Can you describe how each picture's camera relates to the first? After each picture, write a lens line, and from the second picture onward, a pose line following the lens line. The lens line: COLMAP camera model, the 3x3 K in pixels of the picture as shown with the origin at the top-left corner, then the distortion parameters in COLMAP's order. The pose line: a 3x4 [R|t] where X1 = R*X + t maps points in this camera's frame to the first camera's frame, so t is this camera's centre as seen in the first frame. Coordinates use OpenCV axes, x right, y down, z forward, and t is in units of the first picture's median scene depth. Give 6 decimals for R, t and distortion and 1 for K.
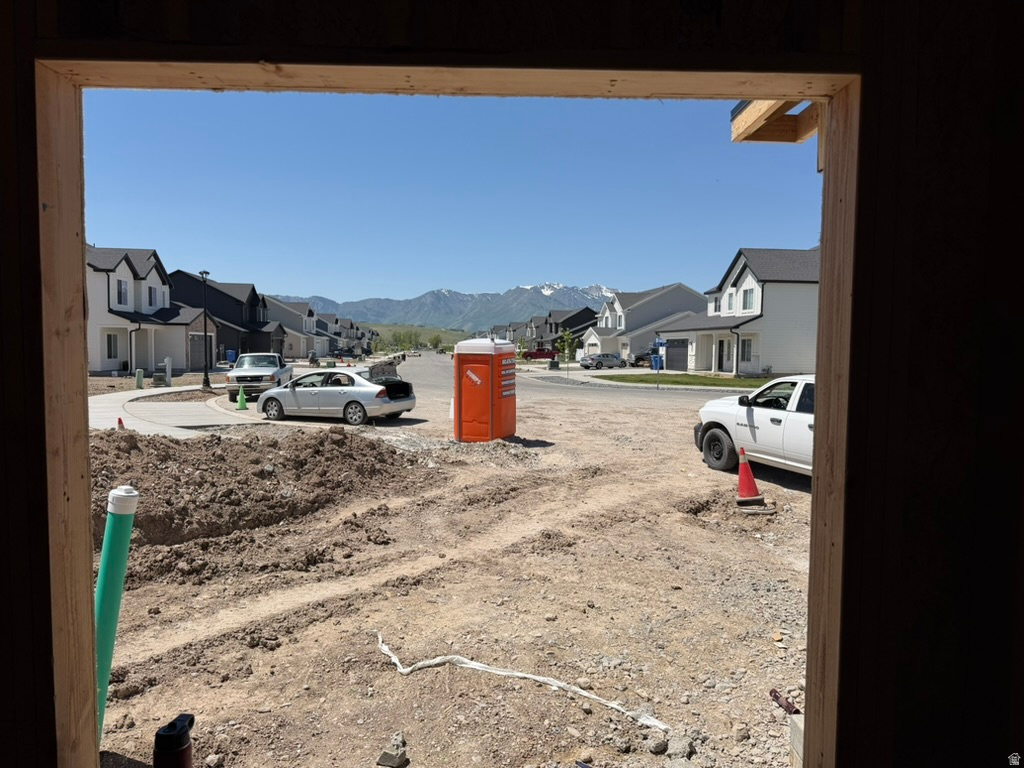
lens RADIAL K [[712.9, 0, 511.8], [0, 712.9, 403.0], [0, 0, 1]] dist [0.159322, -0.292224]
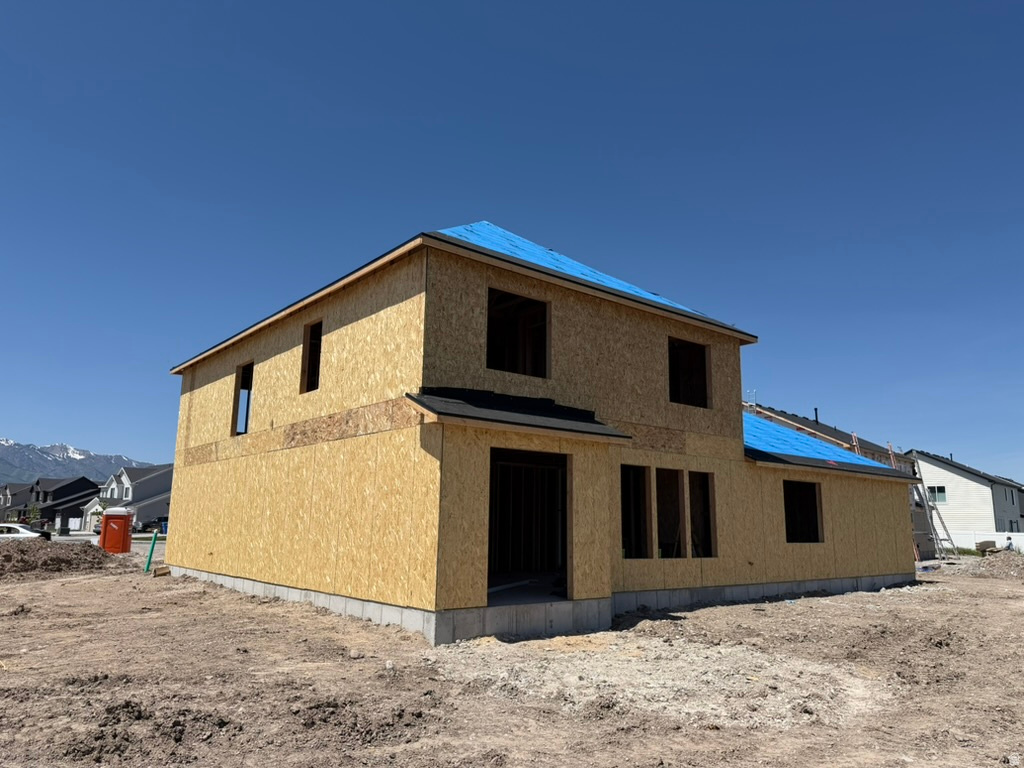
lens RADIAL K [[718.2, 0, 508.5], [0, 718.2, 388.0], [0, 0, 1]] dist [0.091609, -0.112938]
pose [[0.786386, 0.113793, 0.607163, -0.142675], [0.043351, 0.970297, -0.237999, 0.038451], [-0.616212, 0.213480, 0.758096, -0.417871]]
